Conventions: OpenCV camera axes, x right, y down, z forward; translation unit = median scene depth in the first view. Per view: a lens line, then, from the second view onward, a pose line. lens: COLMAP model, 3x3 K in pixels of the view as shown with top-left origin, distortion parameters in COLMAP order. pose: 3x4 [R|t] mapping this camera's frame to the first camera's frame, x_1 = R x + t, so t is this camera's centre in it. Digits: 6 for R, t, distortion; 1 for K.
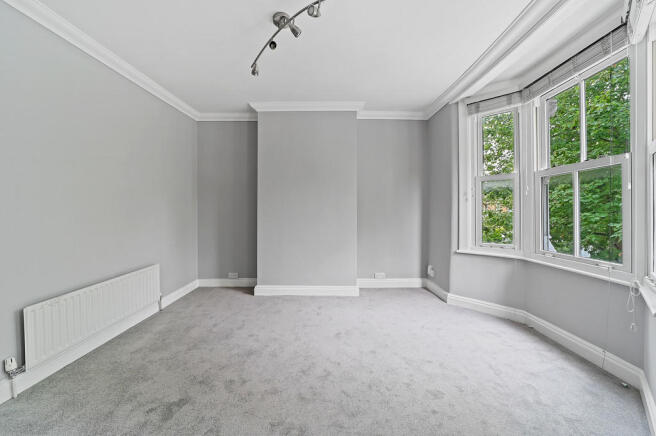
lens RADIAL K [[264.1, 0, 326.8], [0, 264.1, 211.3], [0, 0, 1]] dist [0.000502, 0.000058]
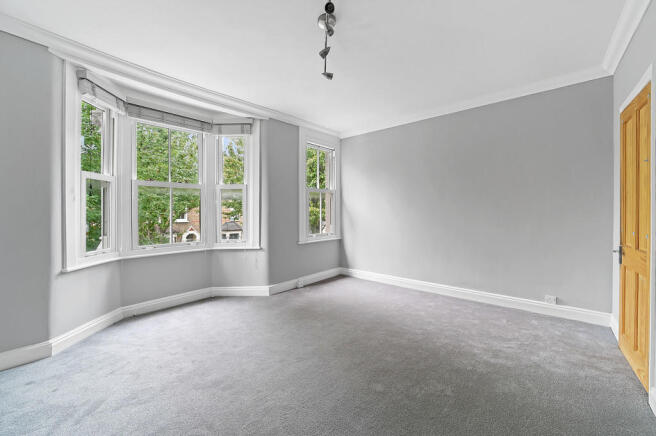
lens RADIAL K [[264.1, 0, 326.8], [0, 264.1, 211.3], [0, 0, 1]] dist [0.000502, 0.000058]
pose [[-0.785470, 0.019480, 0.618593, -0.564440], [0.000126, 0.999510, -0.031314, 0.017614], [-0.618899, -0.024518, -0.785087, 1.283291]]
